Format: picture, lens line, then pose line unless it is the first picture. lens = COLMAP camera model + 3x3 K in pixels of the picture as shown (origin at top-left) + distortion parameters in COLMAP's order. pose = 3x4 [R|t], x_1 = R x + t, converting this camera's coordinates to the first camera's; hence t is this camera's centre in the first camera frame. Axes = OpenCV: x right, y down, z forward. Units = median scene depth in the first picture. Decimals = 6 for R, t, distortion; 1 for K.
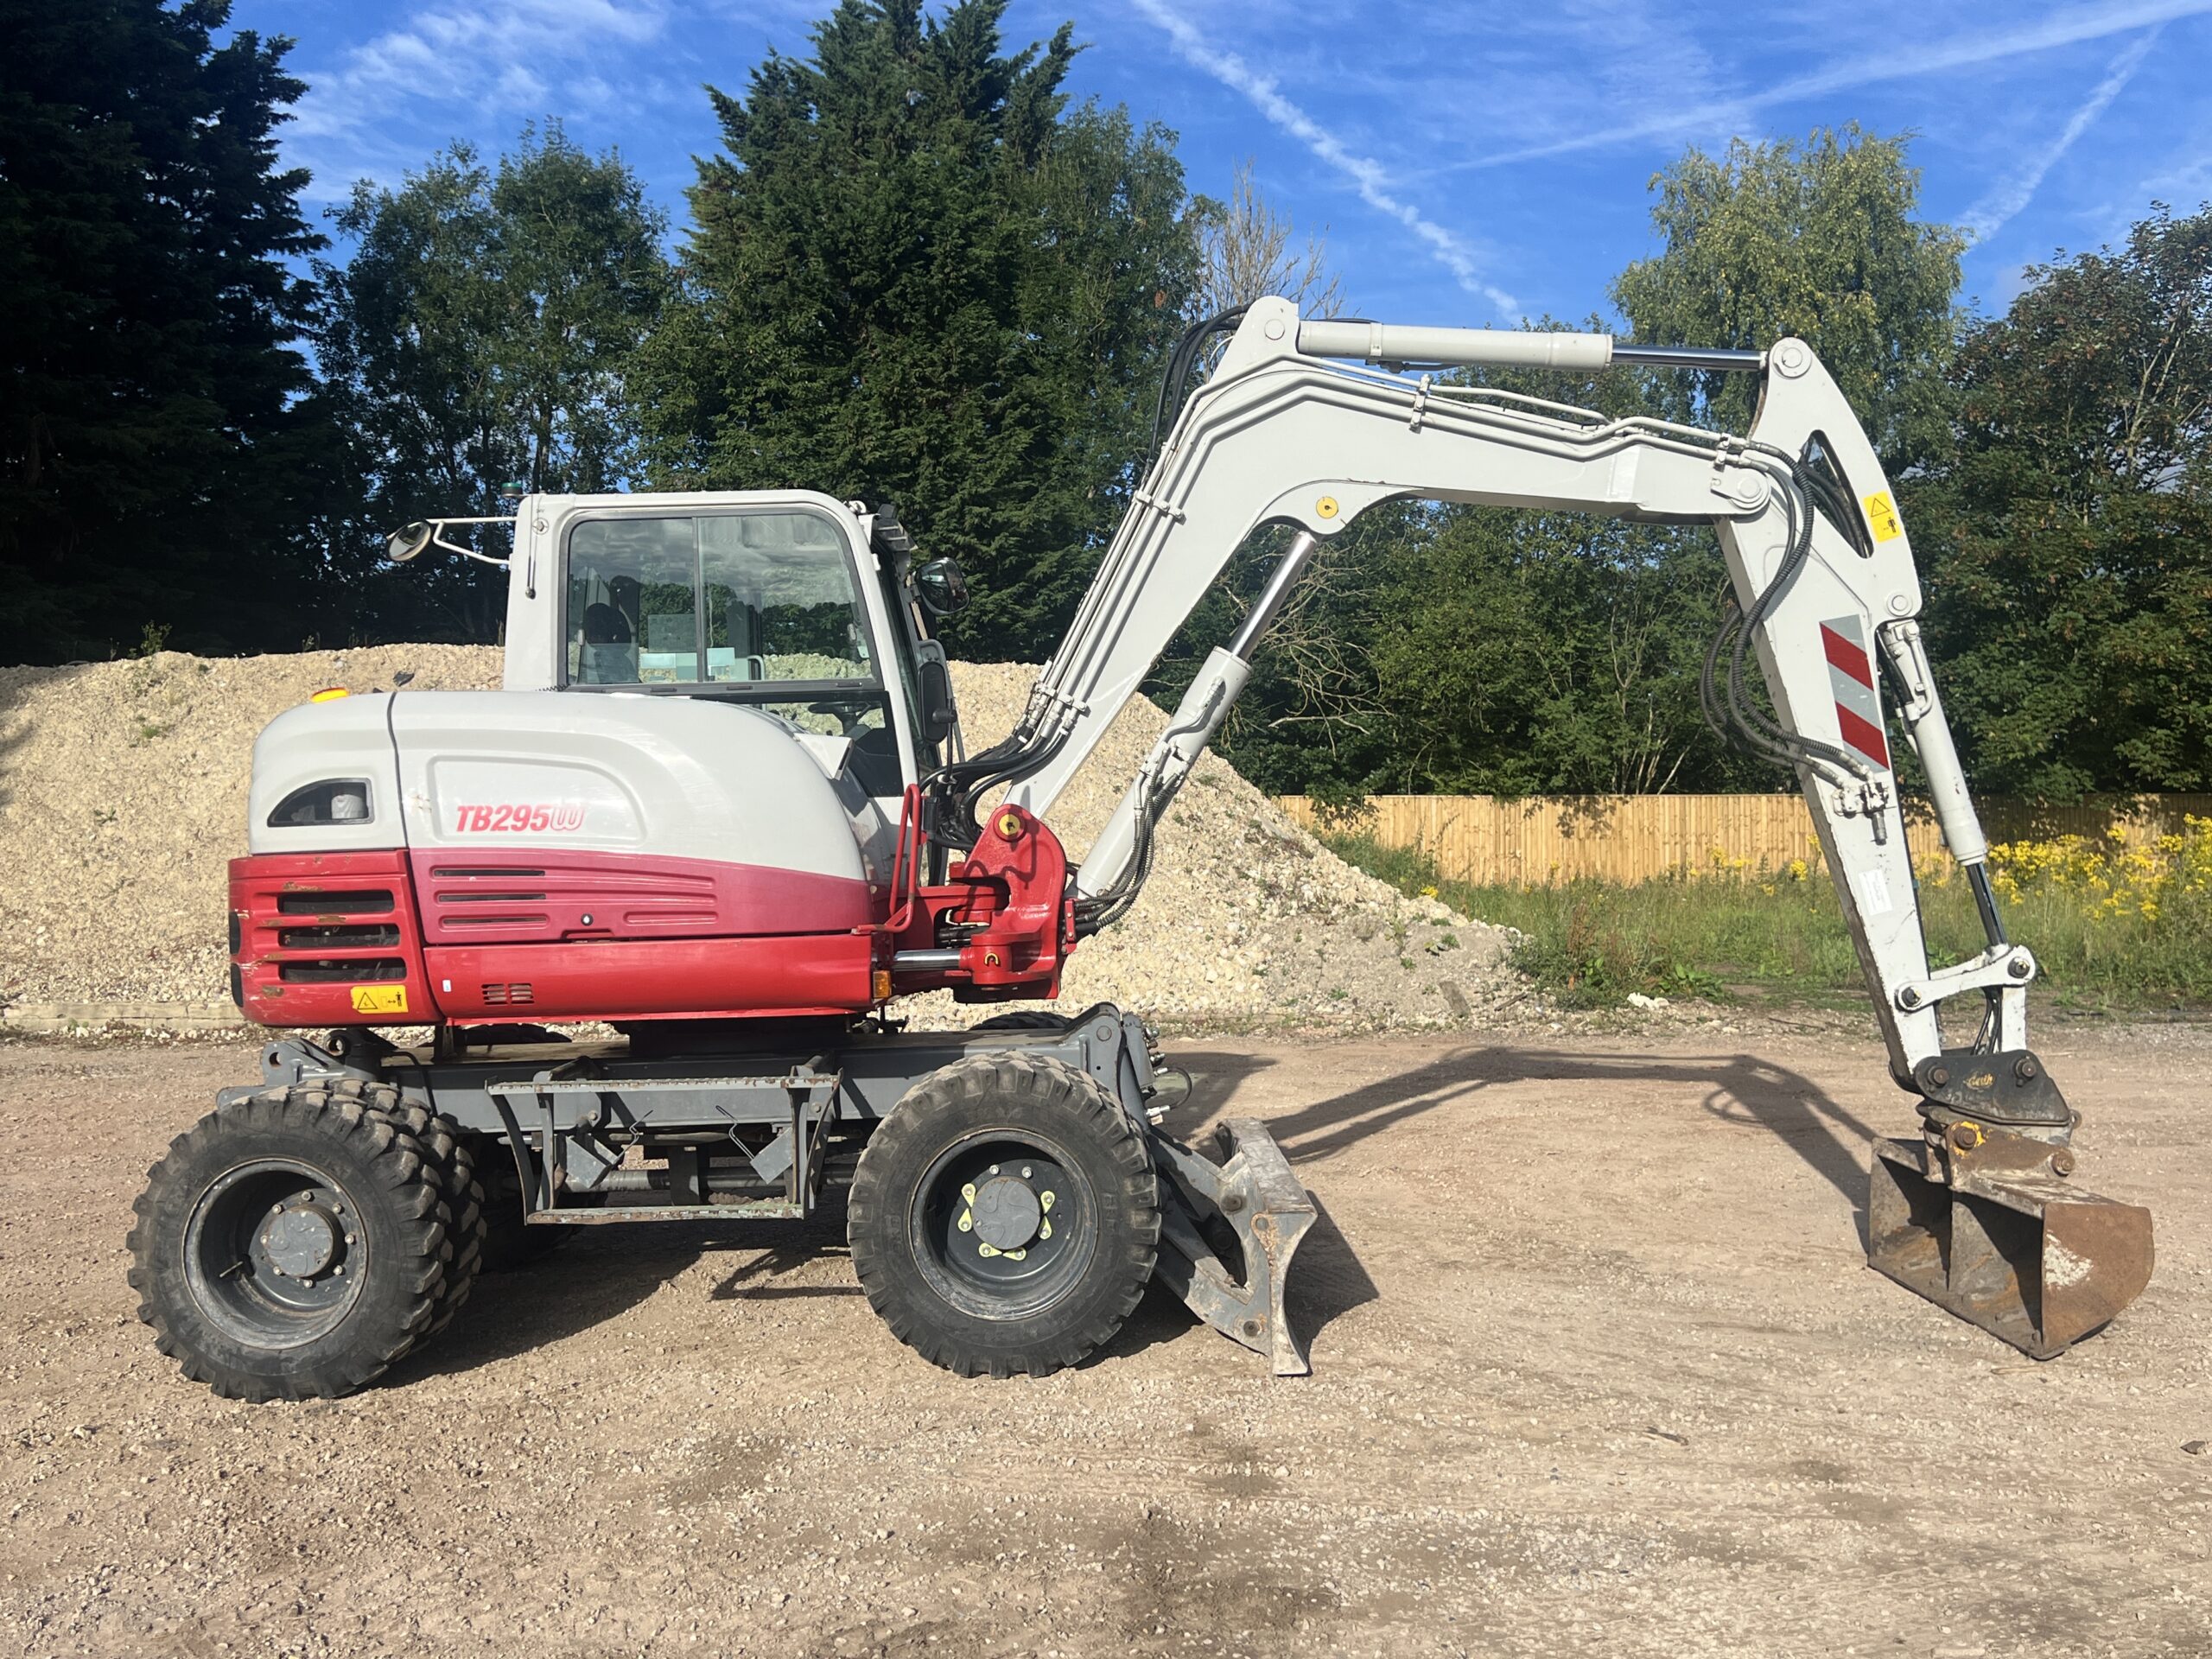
lens RADIAL K [[2031.4, 0, 1108.4], [0, 2031.4, 842.8], [0, 0, 1]] dist [0.046285, 0.000000]
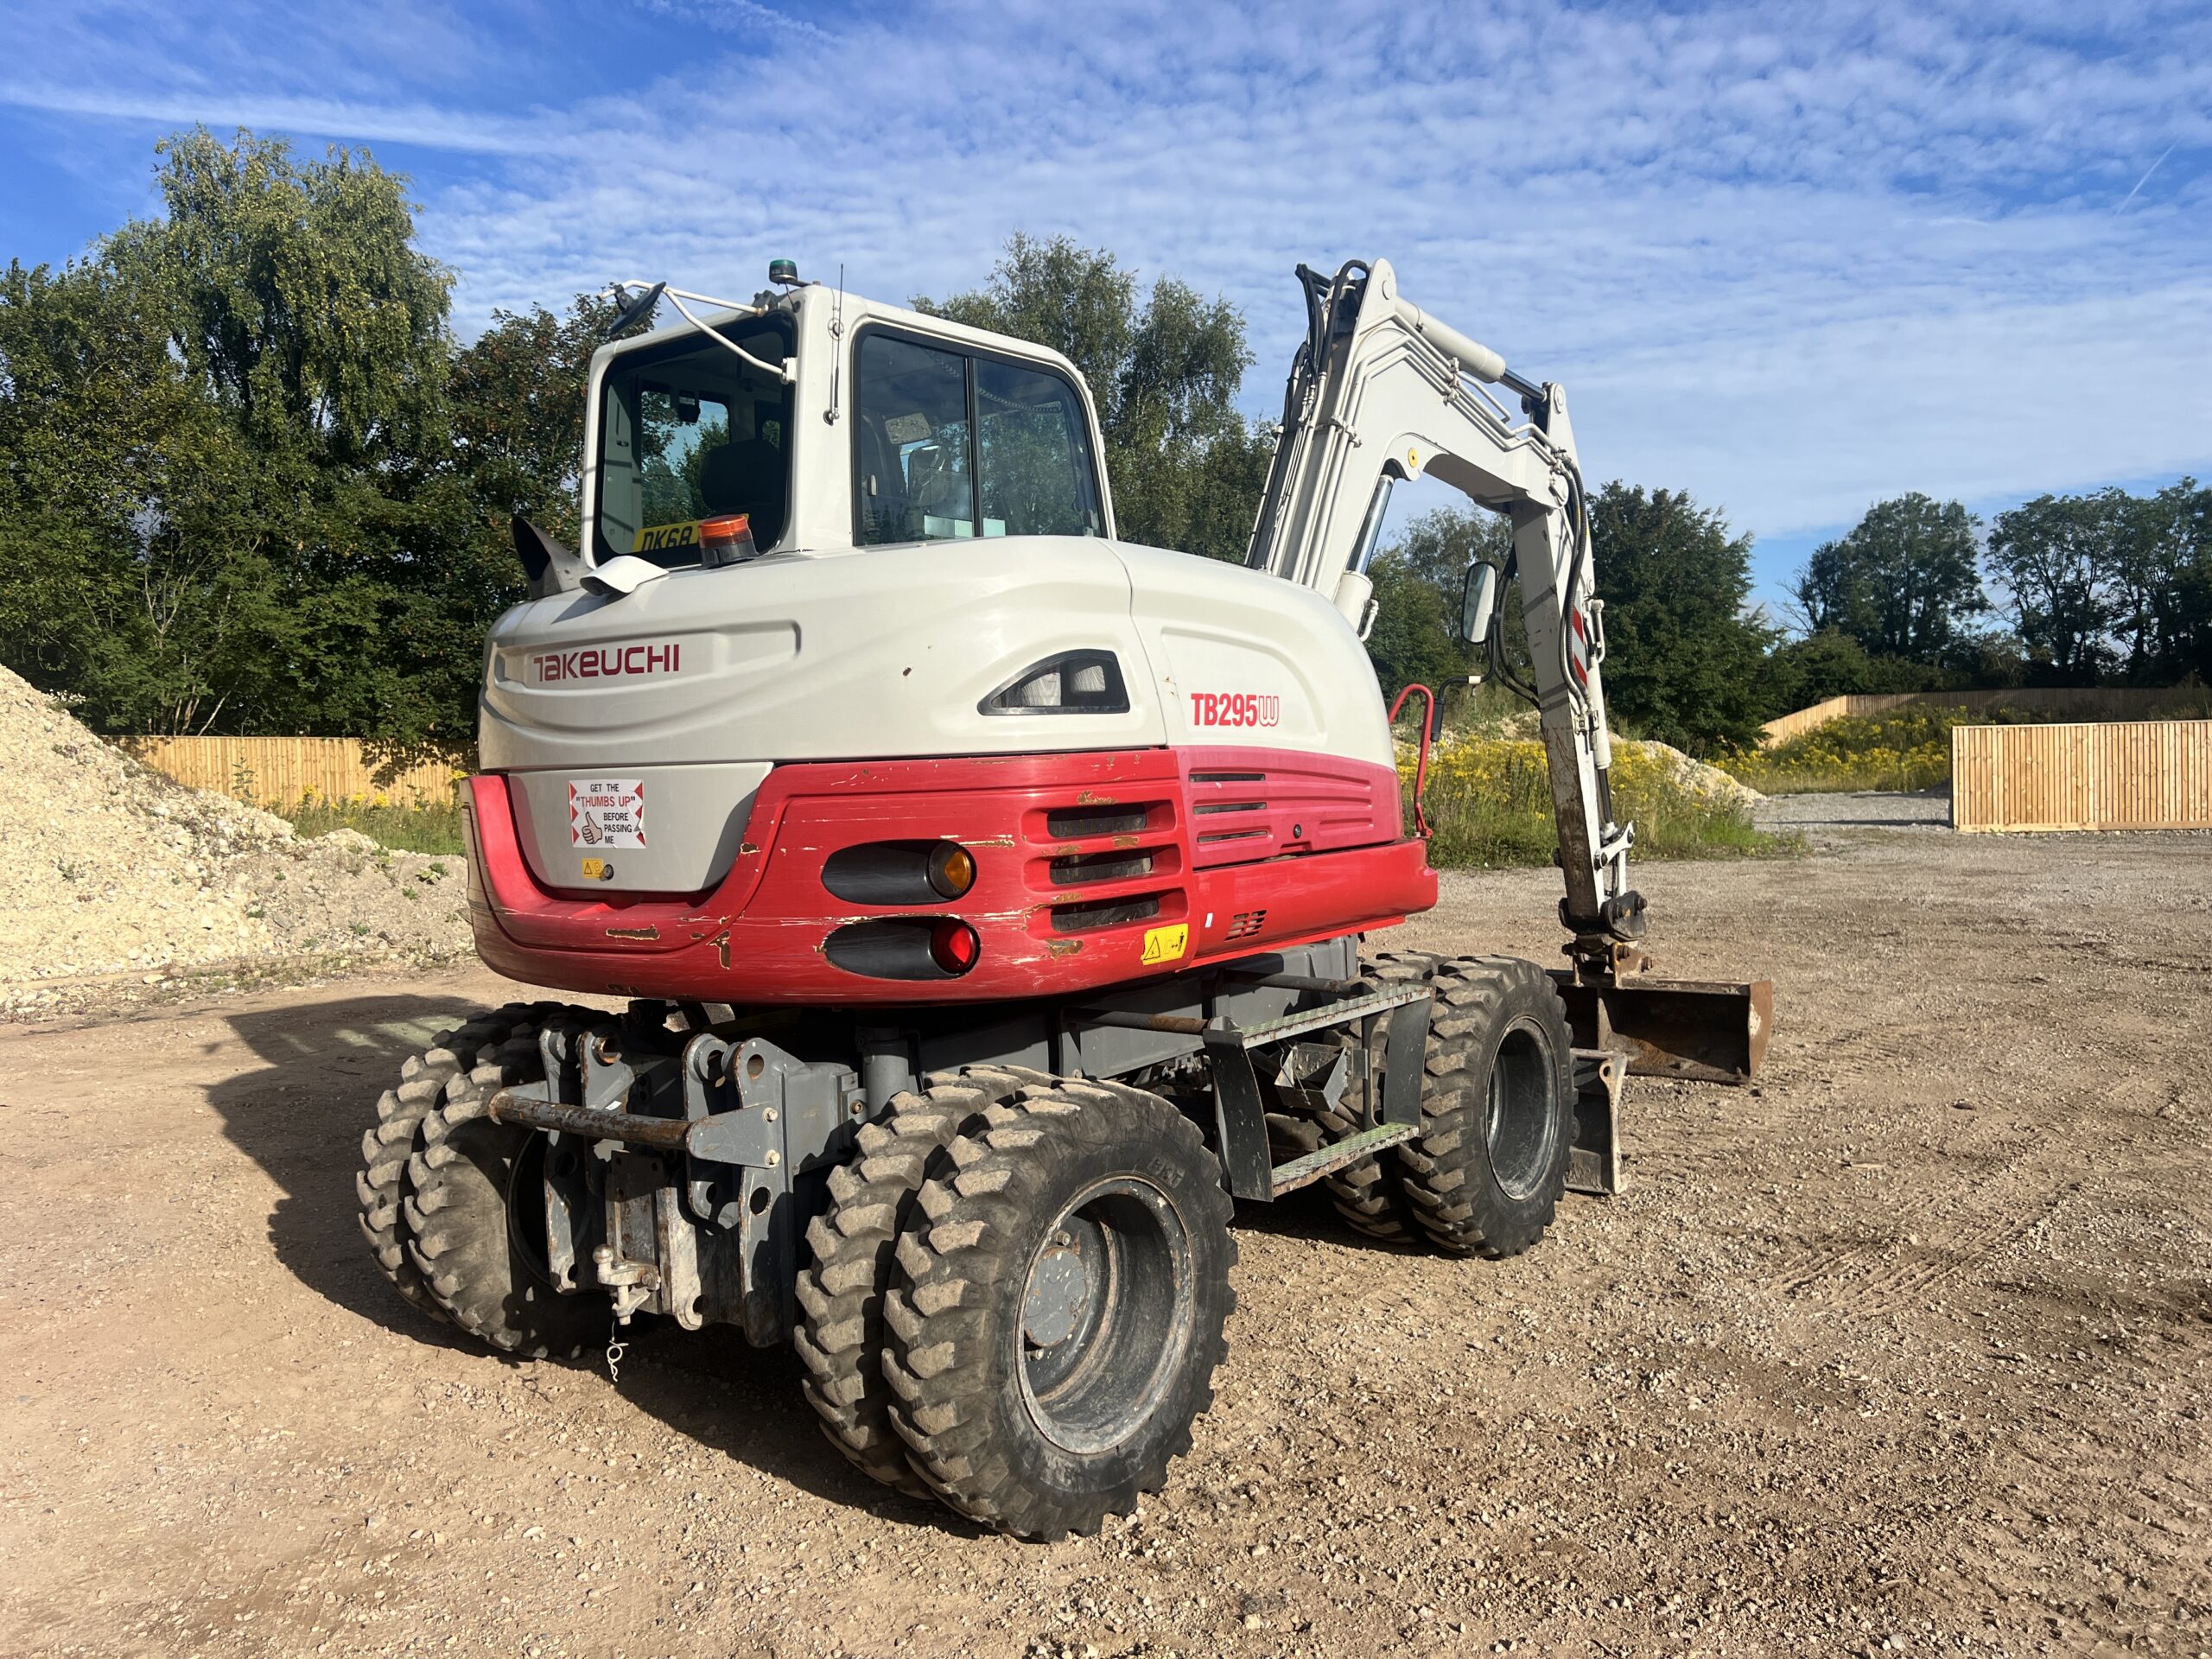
lens RADIAL K [[1688.0, 0, 1087.5], [0, 1688.0, 835.9], [0, 0, 1]] dist [0.046259, -0.044061]
pose [[0.630908, -0.035897, 0.775027, -0.847591], [0.012543, 0.999270, 0.036073, 0.013016], [-0.775756, -0.013038, 0.630898, 0.619341]]
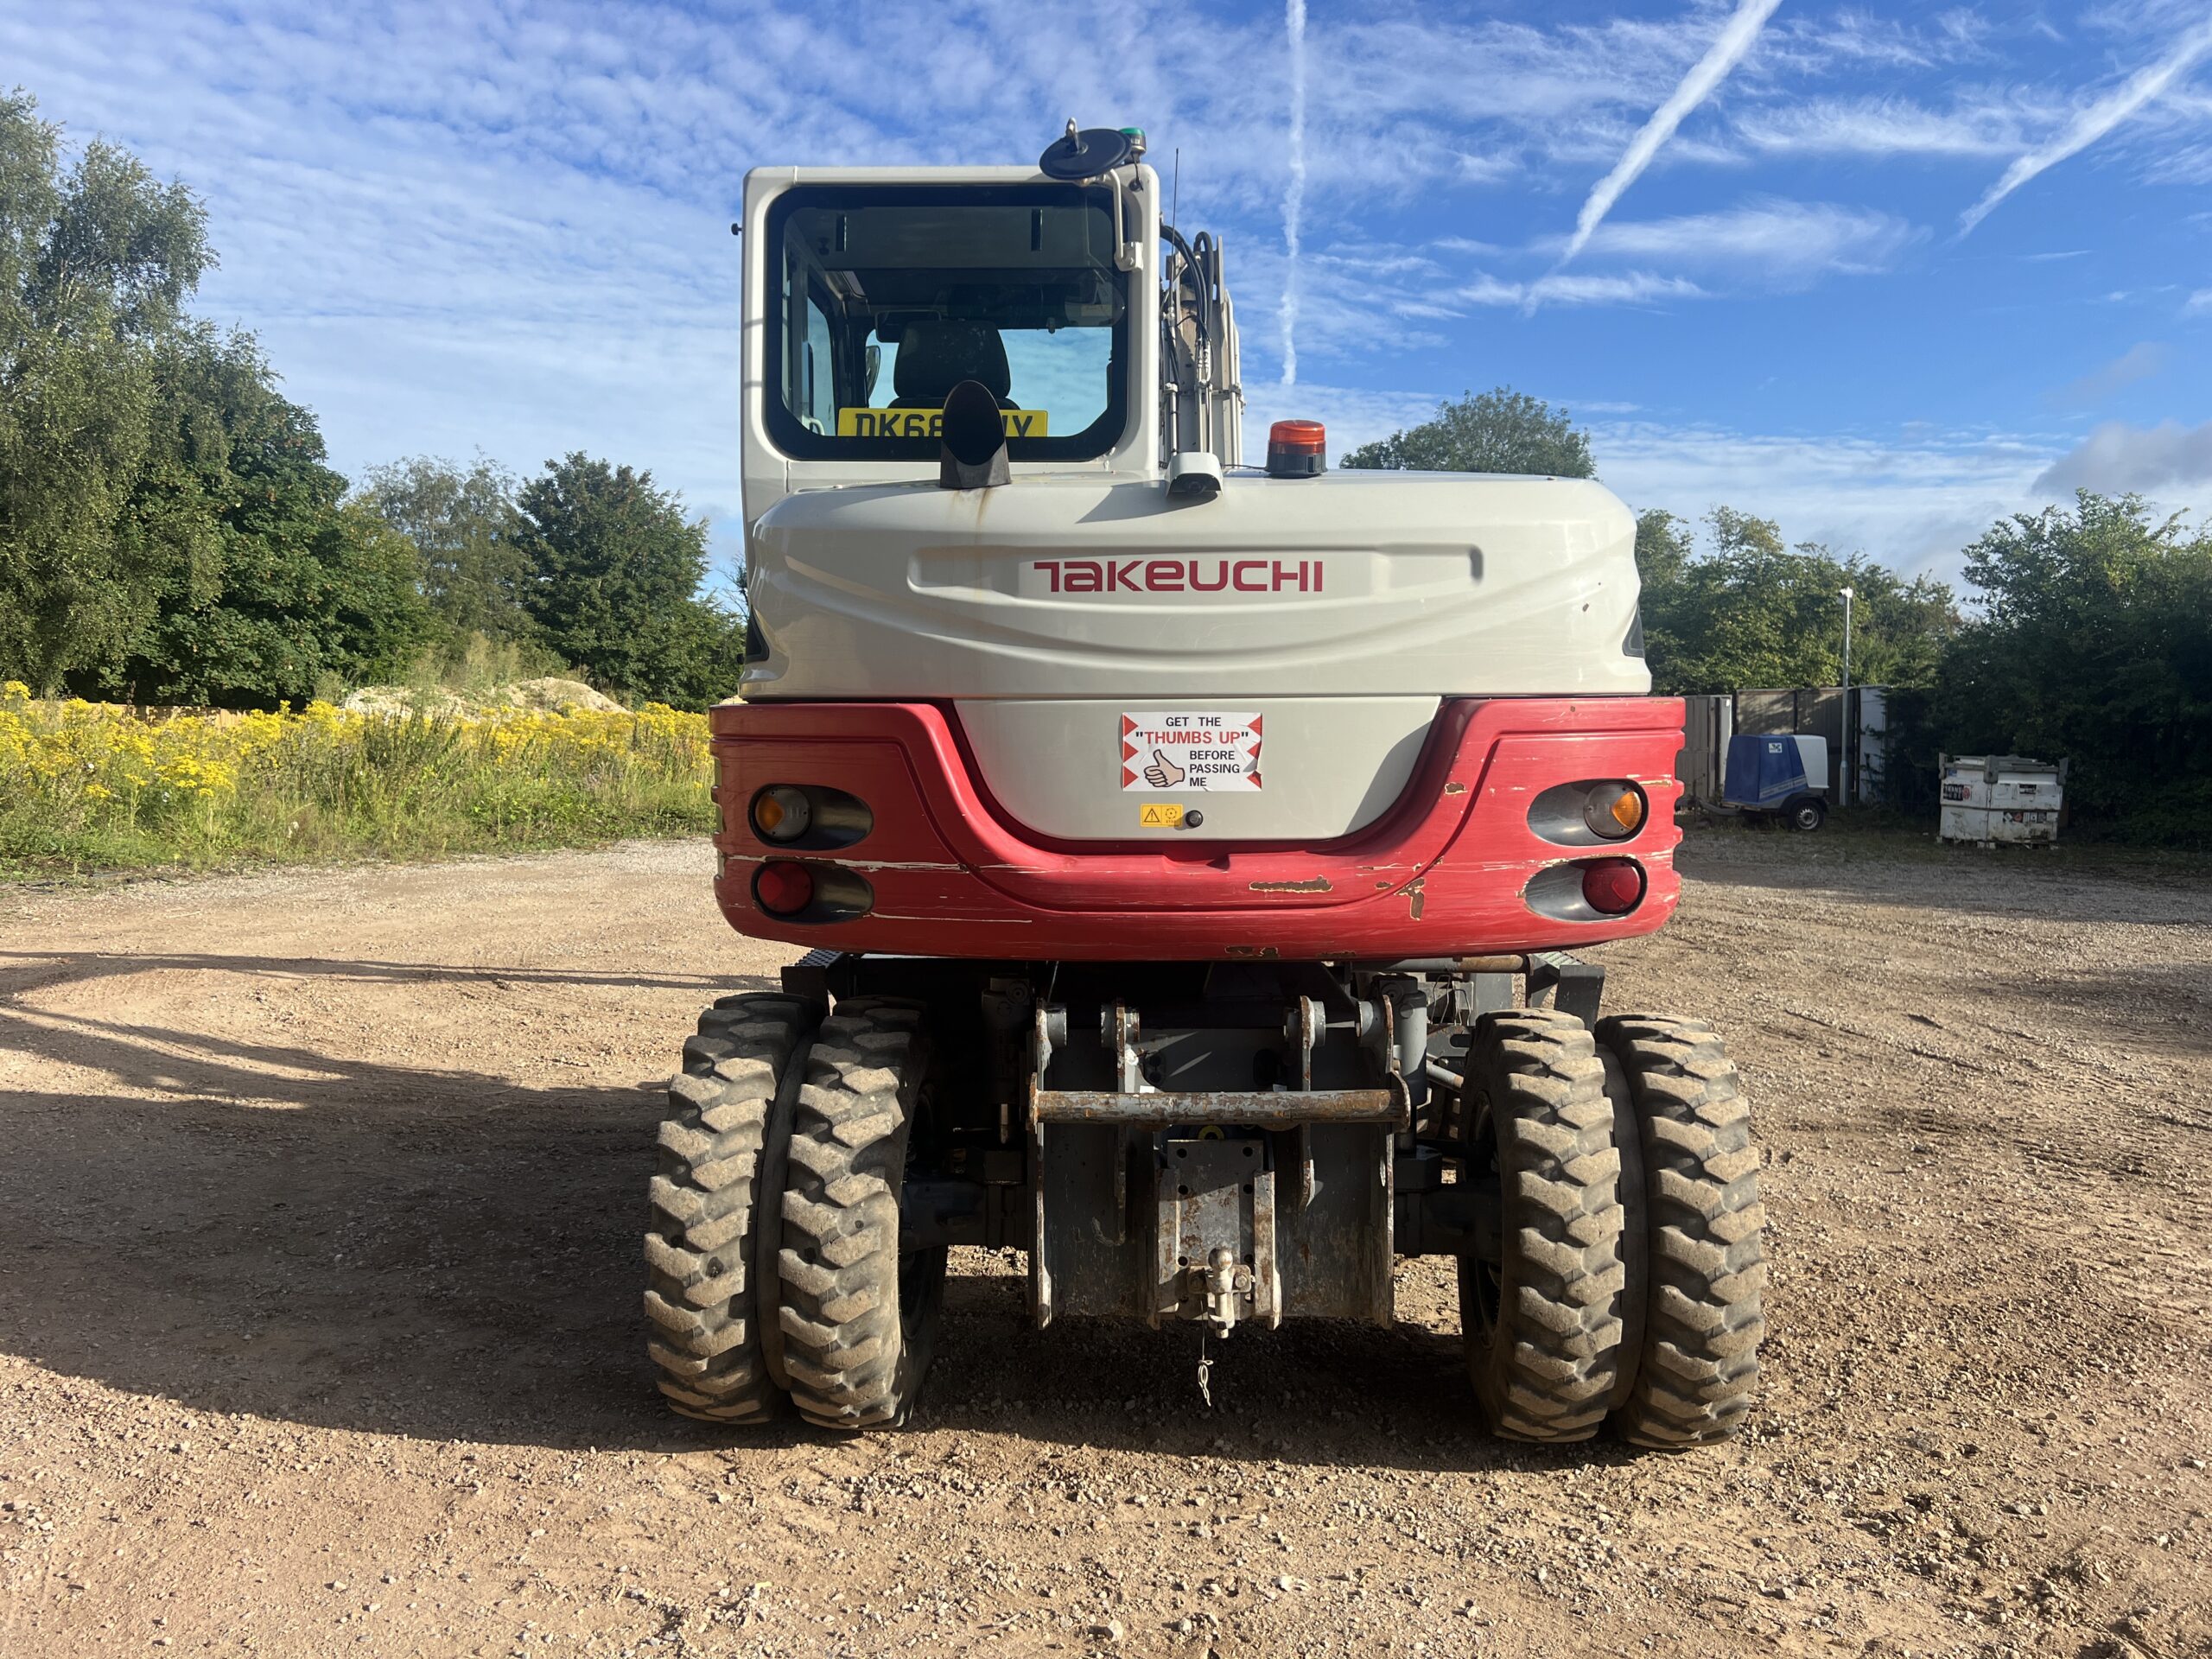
lens RADIAL K [[1688.0, 0, 1087.5], [0, 1688.0, 822.0], [0, 0, 1]] dist [0.046259, -0.044061]
pose [[0.022455, -0.044469, 0.998758, -1.018570], [-0.007296, 0.998976, 0.044643, 0.024312], [-0.999721, -0.008290, 0.022108, 1.192929]]
